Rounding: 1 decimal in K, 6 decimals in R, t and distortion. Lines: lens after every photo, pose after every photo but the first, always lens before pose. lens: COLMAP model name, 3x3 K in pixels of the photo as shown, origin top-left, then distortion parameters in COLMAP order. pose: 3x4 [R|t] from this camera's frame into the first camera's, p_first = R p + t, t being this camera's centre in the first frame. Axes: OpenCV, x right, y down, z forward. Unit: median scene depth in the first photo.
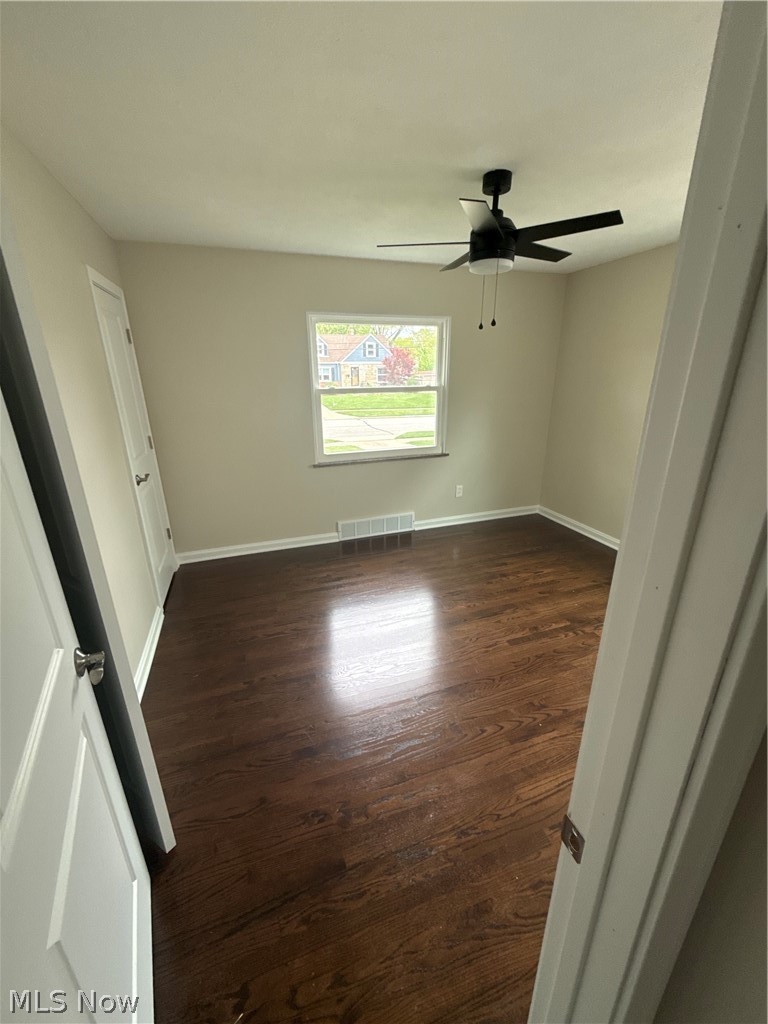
lens RADIAL K [[404.3, 0, 381.1], [0, 404.3, 508.4], [0, 0, 1]] dist [0.000431, -0.000235]
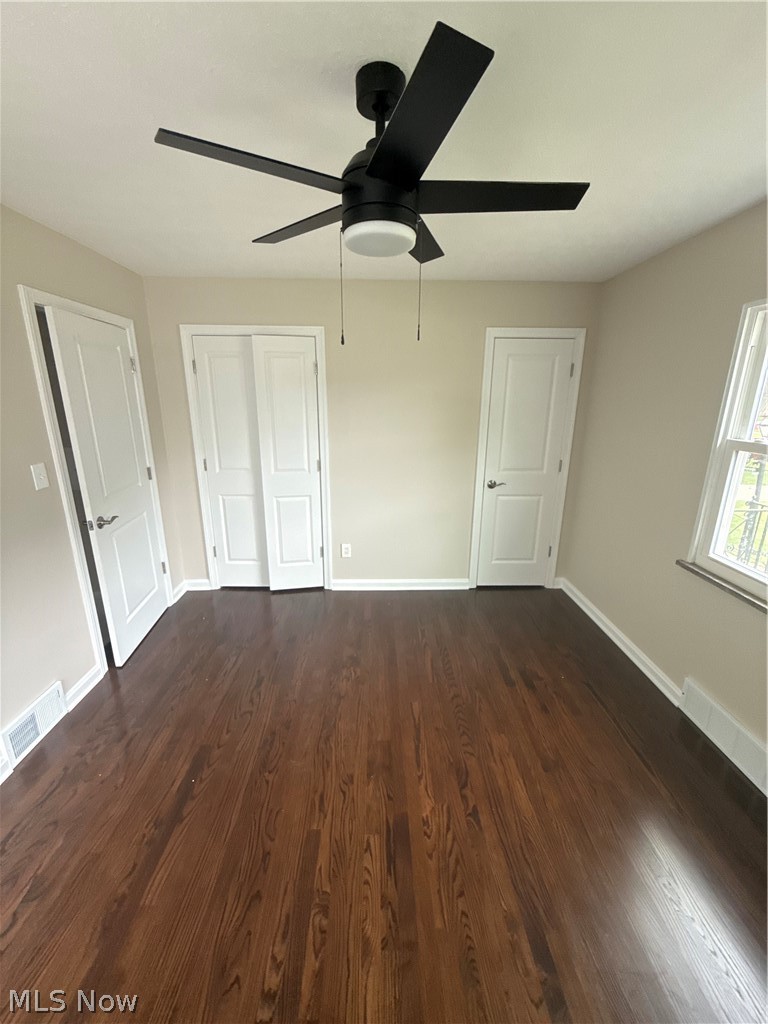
lens RADIAL K [[404.3, 0, 381.1], [0, 404.3, 508.4], [0, 0, 1]] dist [0.000431, -0.000235]
pose [[-0.301302, 0.266926, -0.915406, 0.707720], [-0.312863, 0.879197, 0.359345, -0.359796], [0.900741, 0.394668, -0.181393, 0.981716]]
